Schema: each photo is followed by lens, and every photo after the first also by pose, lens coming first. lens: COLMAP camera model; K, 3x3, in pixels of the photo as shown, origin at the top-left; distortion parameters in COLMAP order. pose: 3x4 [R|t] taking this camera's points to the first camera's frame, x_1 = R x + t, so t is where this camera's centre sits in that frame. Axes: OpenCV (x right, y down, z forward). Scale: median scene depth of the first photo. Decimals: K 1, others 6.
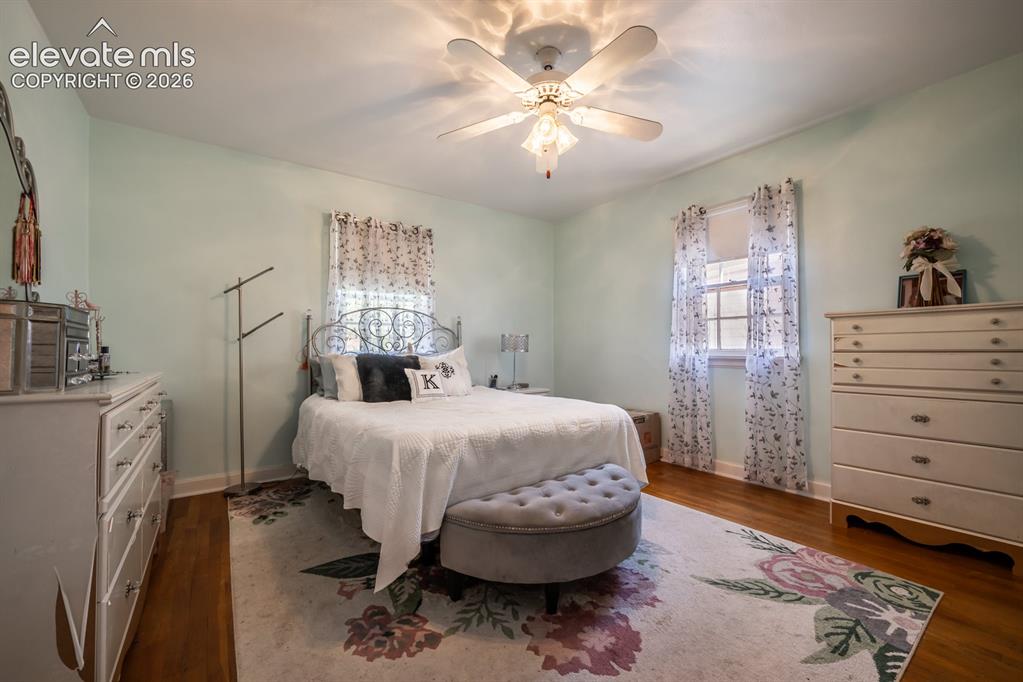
lens RADIAL K [[399.0, 0, 508.6], [0, 399.0, 343.4], [0, 0, 1]] dist [-0.010817, 0.001330]
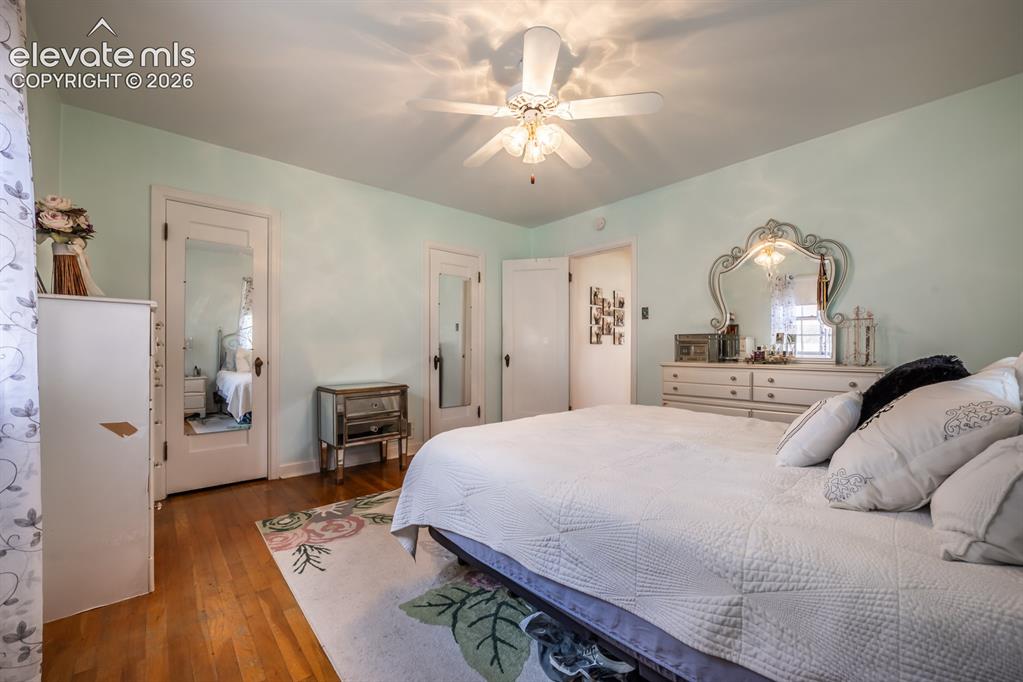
lens RADIAL K [[399.0, 0, 513.3], [0, 399.0, 346.9], [0, 0, 1]] dist [-0.010817, 0.001330]
pose [[-0.994751, 0.004514, -0.102230, 0.307110], [0.006941, 0.999702, -0.023399, 0.038103], [0.102094, -0.023986, -0.994486, 2.408780]]
